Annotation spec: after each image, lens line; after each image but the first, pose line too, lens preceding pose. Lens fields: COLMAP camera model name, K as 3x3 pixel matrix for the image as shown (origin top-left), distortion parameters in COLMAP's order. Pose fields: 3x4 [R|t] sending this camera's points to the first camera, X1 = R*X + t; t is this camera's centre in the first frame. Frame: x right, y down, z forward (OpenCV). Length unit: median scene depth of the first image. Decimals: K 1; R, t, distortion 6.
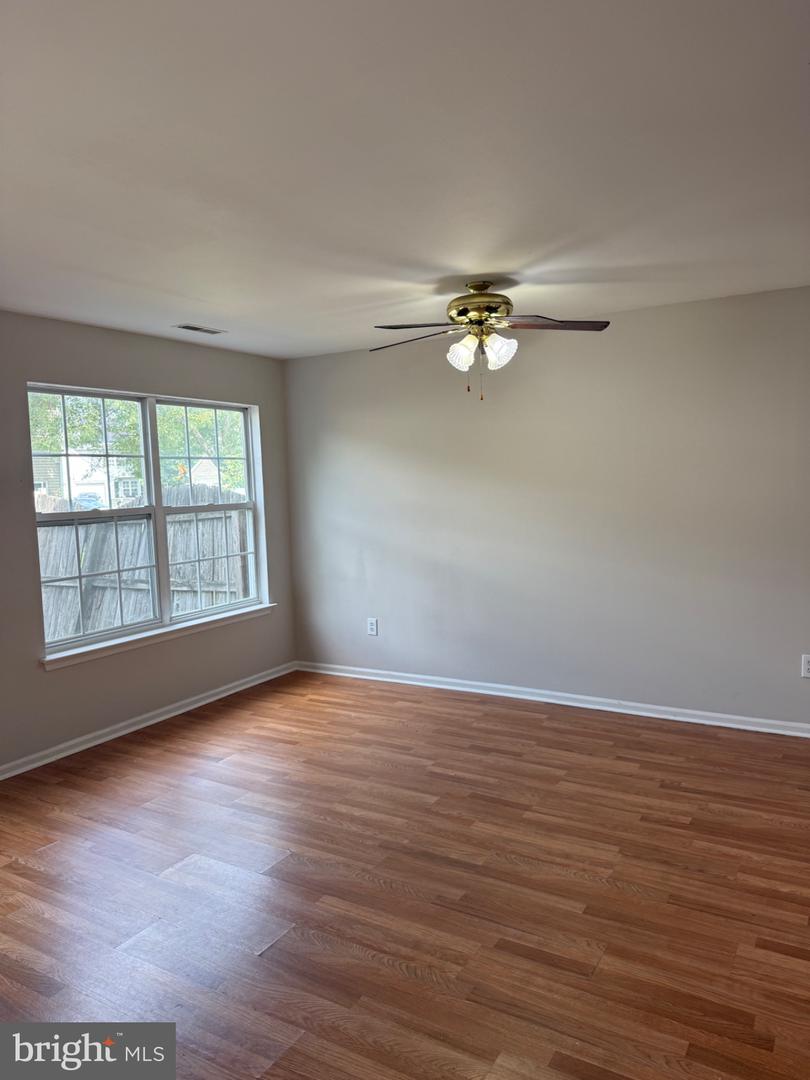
lens RADIAL K [[767.4, 0, 405.0], [0, 767.4, 540.0], [0, 0, 1]] dist [0.082388, -0.115006]
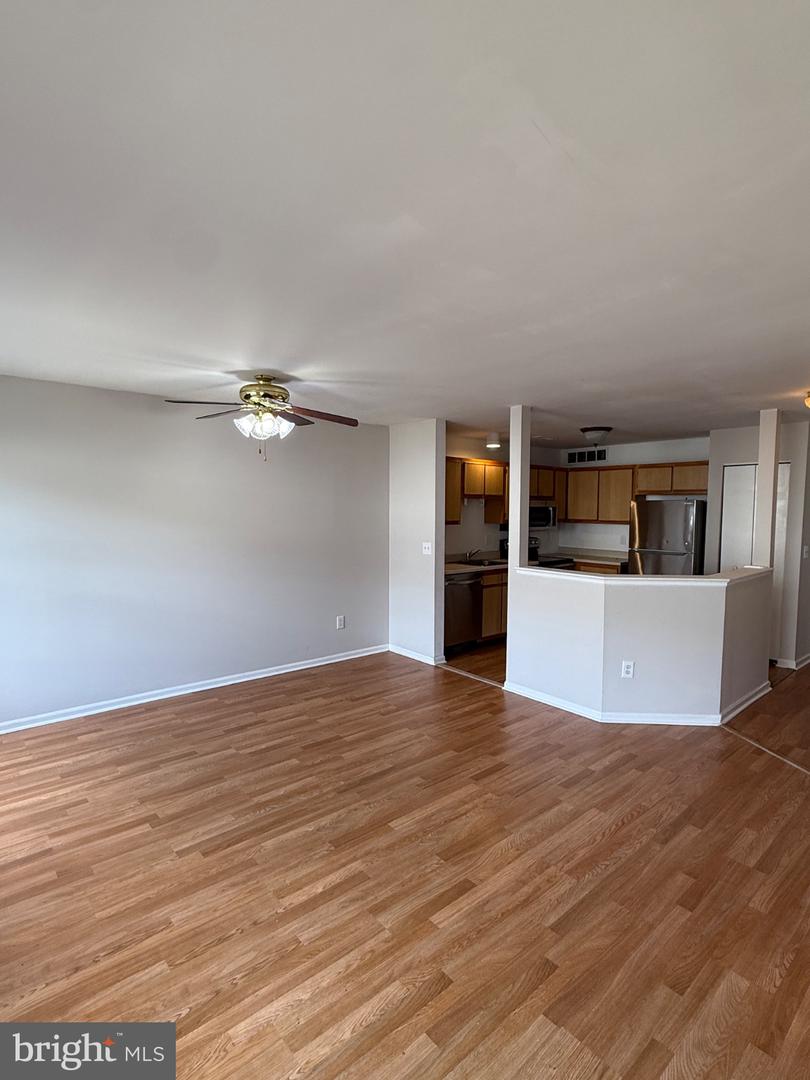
lens RADIAL K [[536.3, 0, 405.0], [0, 536.3, 540.0], [0, 0, 1]] dist [0.004881, 0.000320]
pose [[0.318541, -0.019888, 0.947700, -0.622770], [0.064811, 0.997897, -0.000843, -0.023022], [-0.945691, 0.061690, 0.319160, 0.412948]]
